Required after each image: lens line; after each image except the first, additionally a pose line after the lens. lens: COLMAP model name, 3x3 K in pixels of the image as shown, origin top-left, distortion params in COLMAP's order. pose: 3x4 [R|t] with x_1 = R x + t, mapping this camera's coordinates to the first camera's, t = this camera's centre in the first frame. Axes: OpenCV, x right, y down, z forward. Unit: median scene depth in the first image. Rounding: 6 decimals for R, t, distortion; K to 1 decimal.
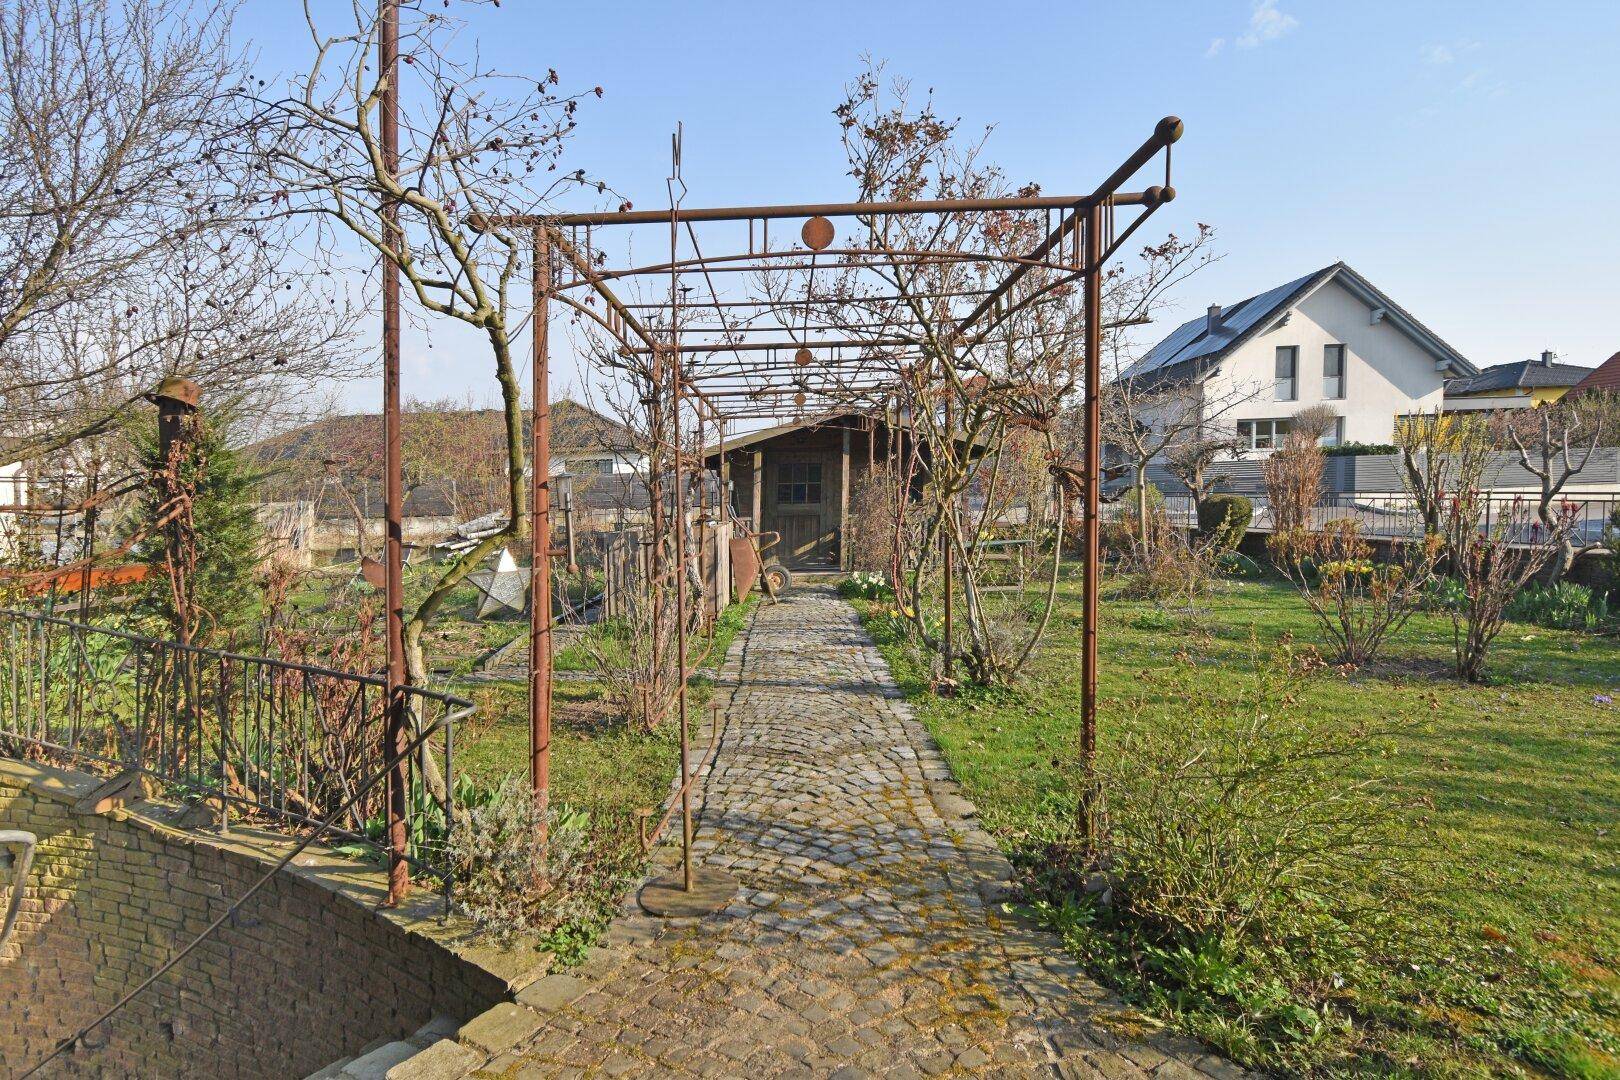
lens RADIAL K [[765.7, 0, 810.0], [0, 765.7, 540.0], [0, 0, 1]] dist [0.000615, 0.000094]
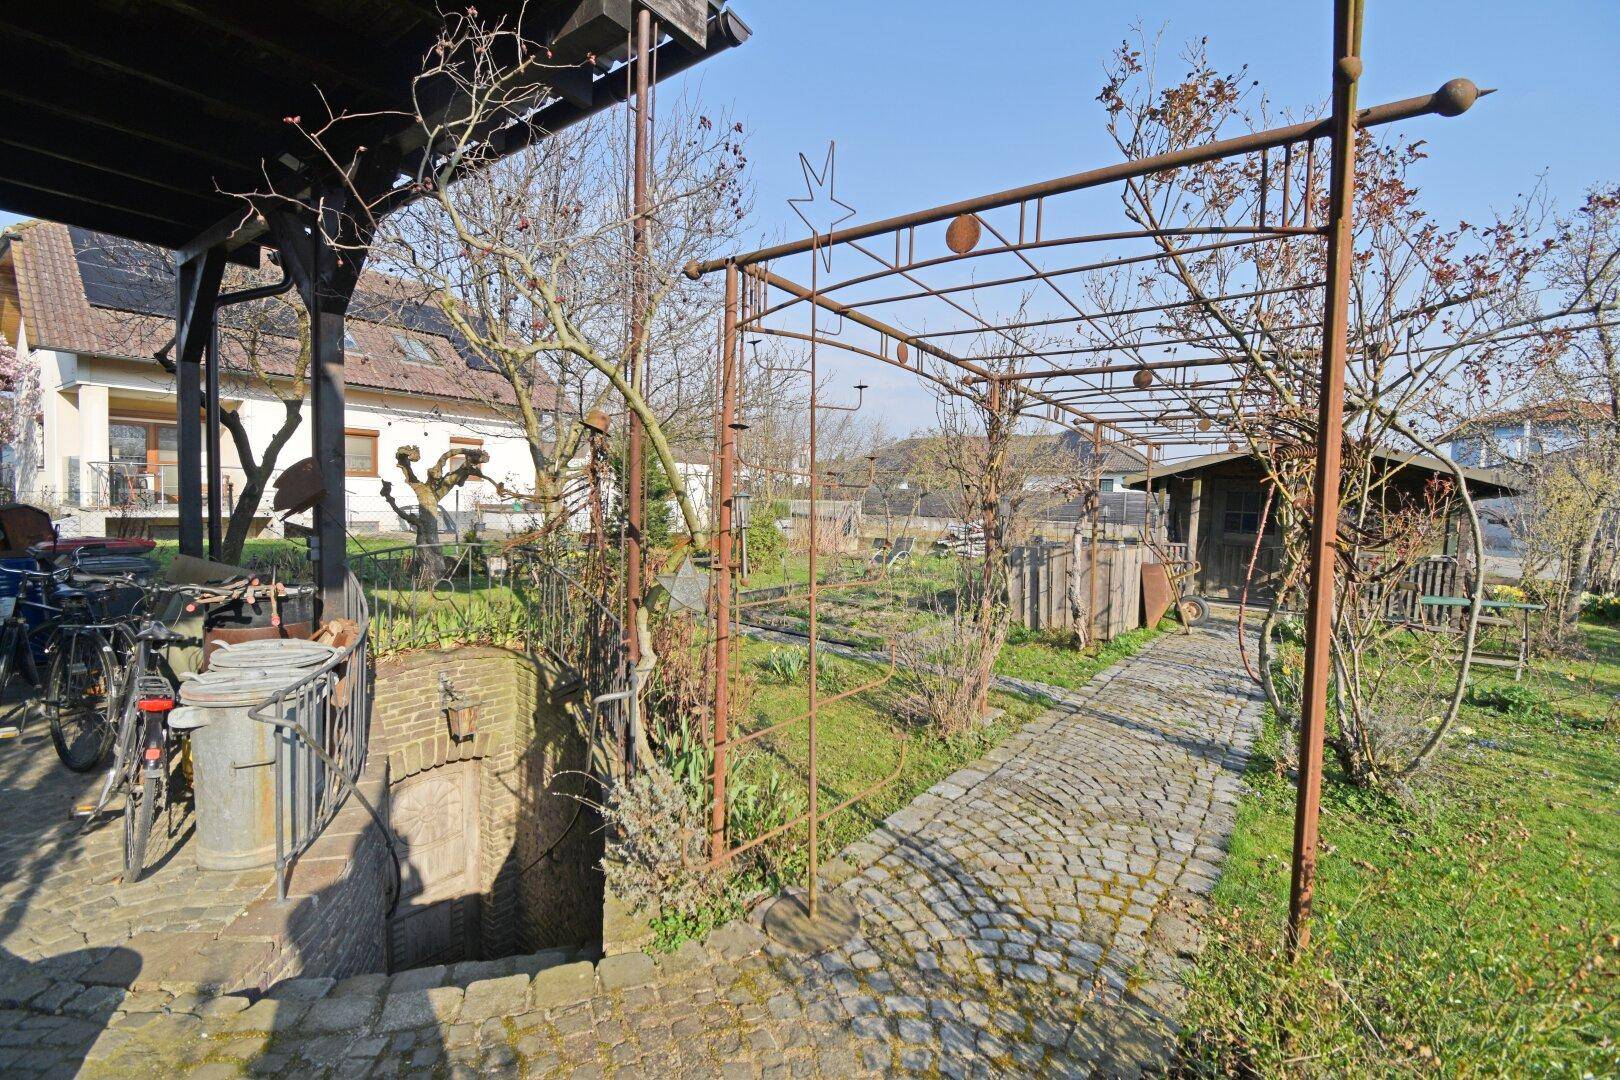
lens RADIAL K [[681.9, 0, 810.0], [0, 681.9, 540.0], [0, 0, 1]] dist [0.014878, -0.019966]
pose [[0.840929, 0.090227, -0.533570, 0.163056], [-0.098288, 0.995068, 0.013359, -0.025589], [0.532144, 0.041209, 0.845650, 0.138929]]
